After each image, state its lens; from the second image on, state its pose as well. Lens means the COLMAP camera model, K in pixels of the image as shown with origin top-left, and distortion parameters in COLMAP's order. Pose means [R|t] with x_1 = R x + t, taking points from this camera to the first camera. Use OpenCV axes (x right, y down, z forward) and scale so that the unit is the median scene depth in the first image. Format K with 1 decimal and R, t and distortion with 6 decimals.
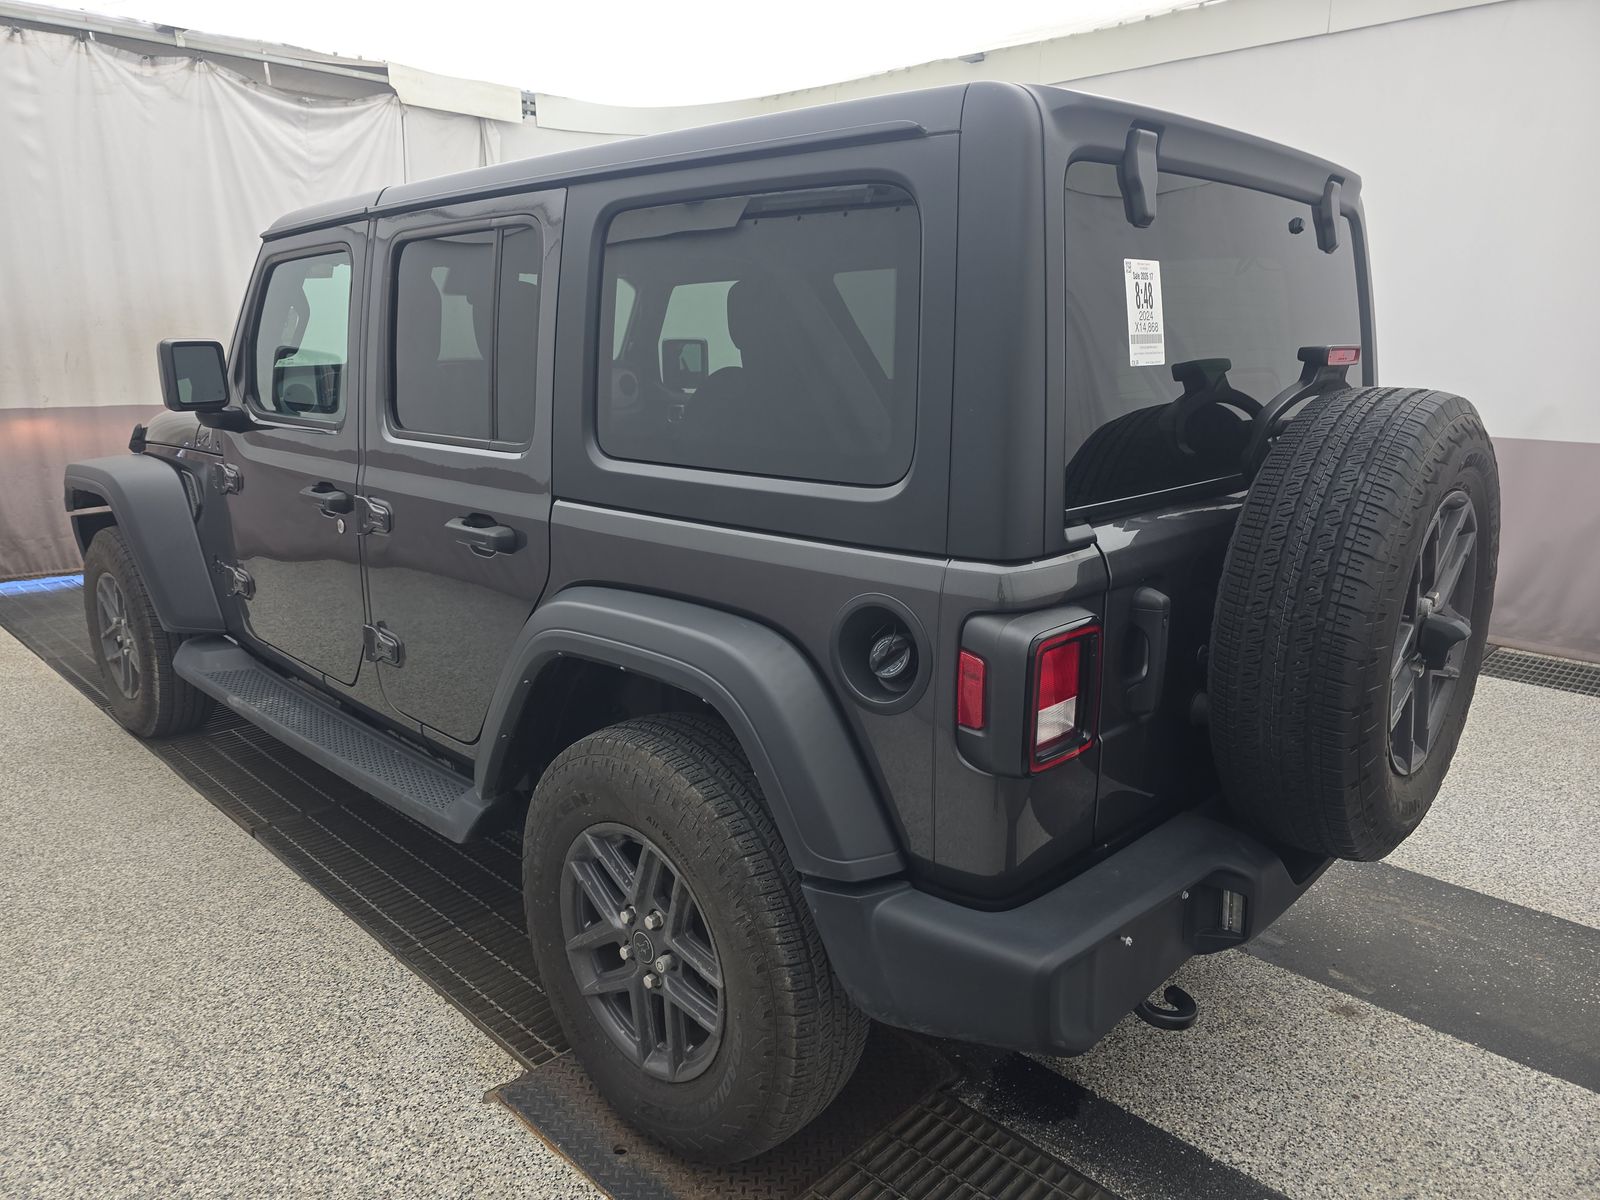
lens RADIAL K [[1084.6, 0, 793.7], [0, 1084.6, 598.1], [0, 0, 1]] dist [0.002530, 0.000036]
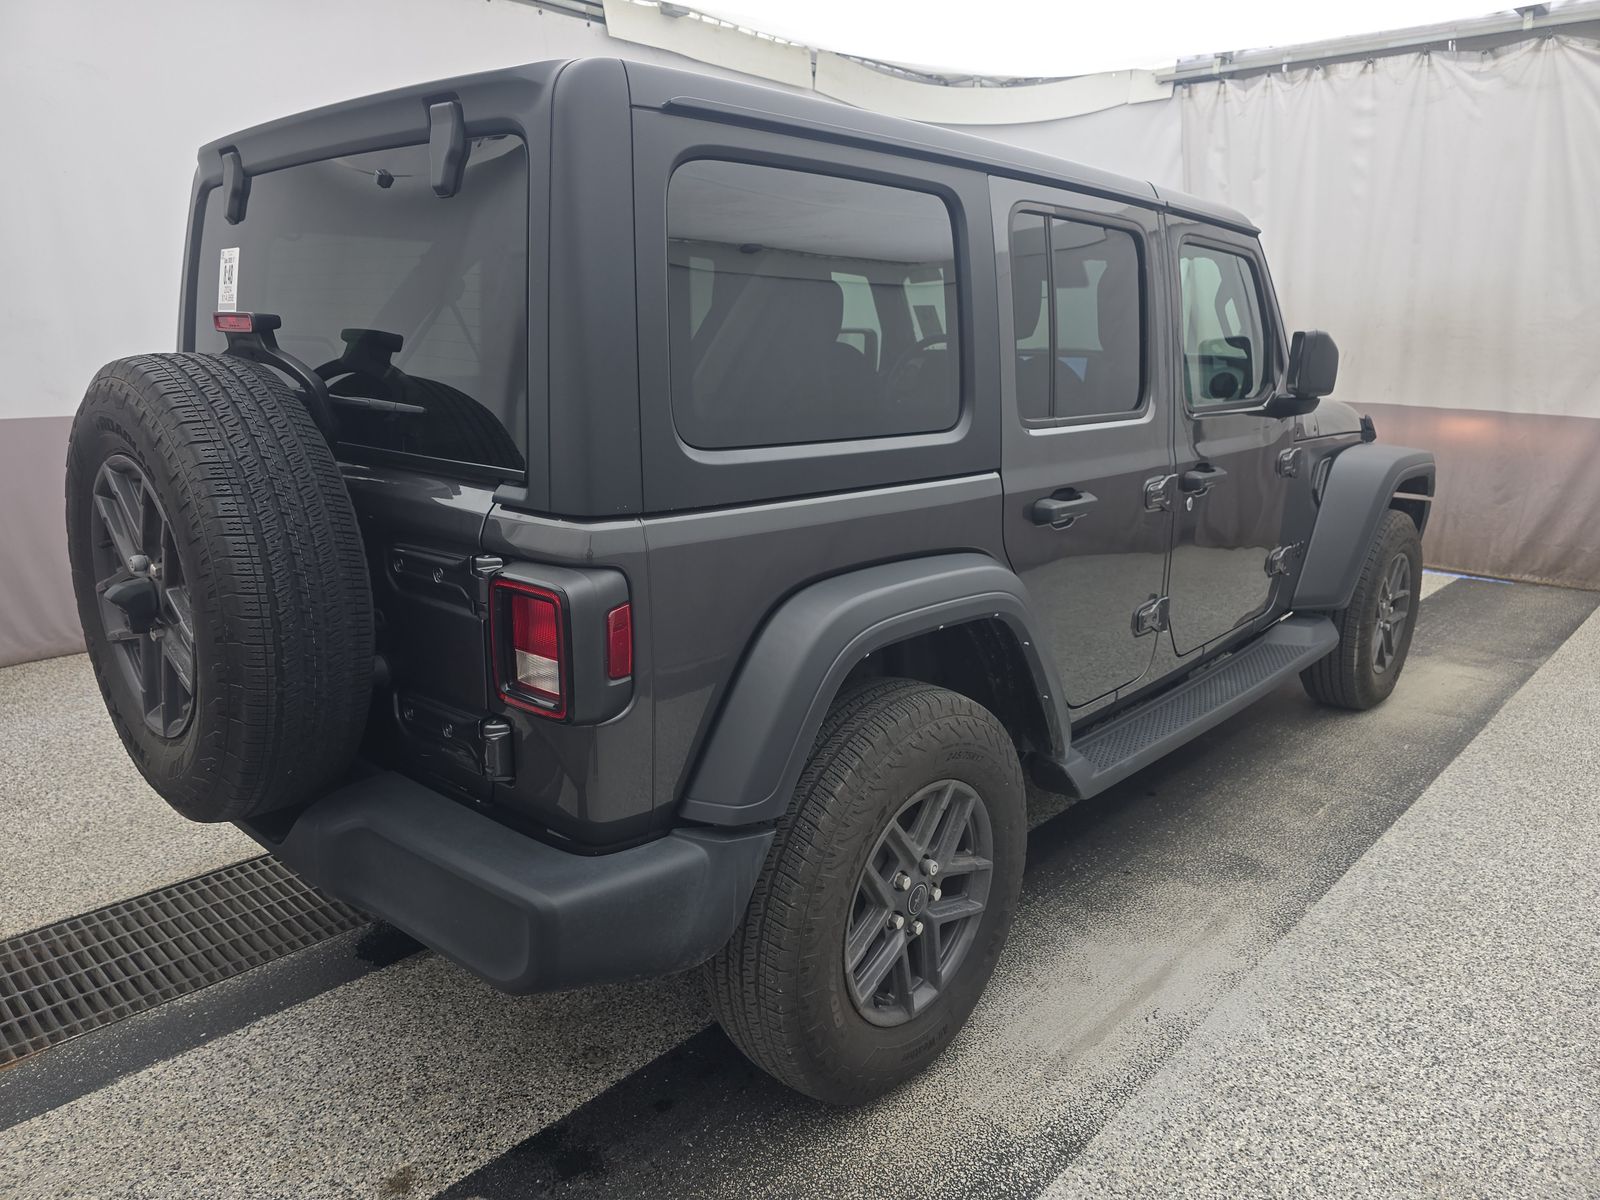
lens RADIAL K [[1084.6, 0, 793.7], [0, 1084.6, 598.1], [0, 0, 1]] dist [0.002530, 0.000036]
pose [[0.016667, 0.243249, -0.969821, 0.484745], [-0.255086, 0.938893, 0.231108, -0.108510], [0.966775, 0.243536, 0.077698, 0.463254]]
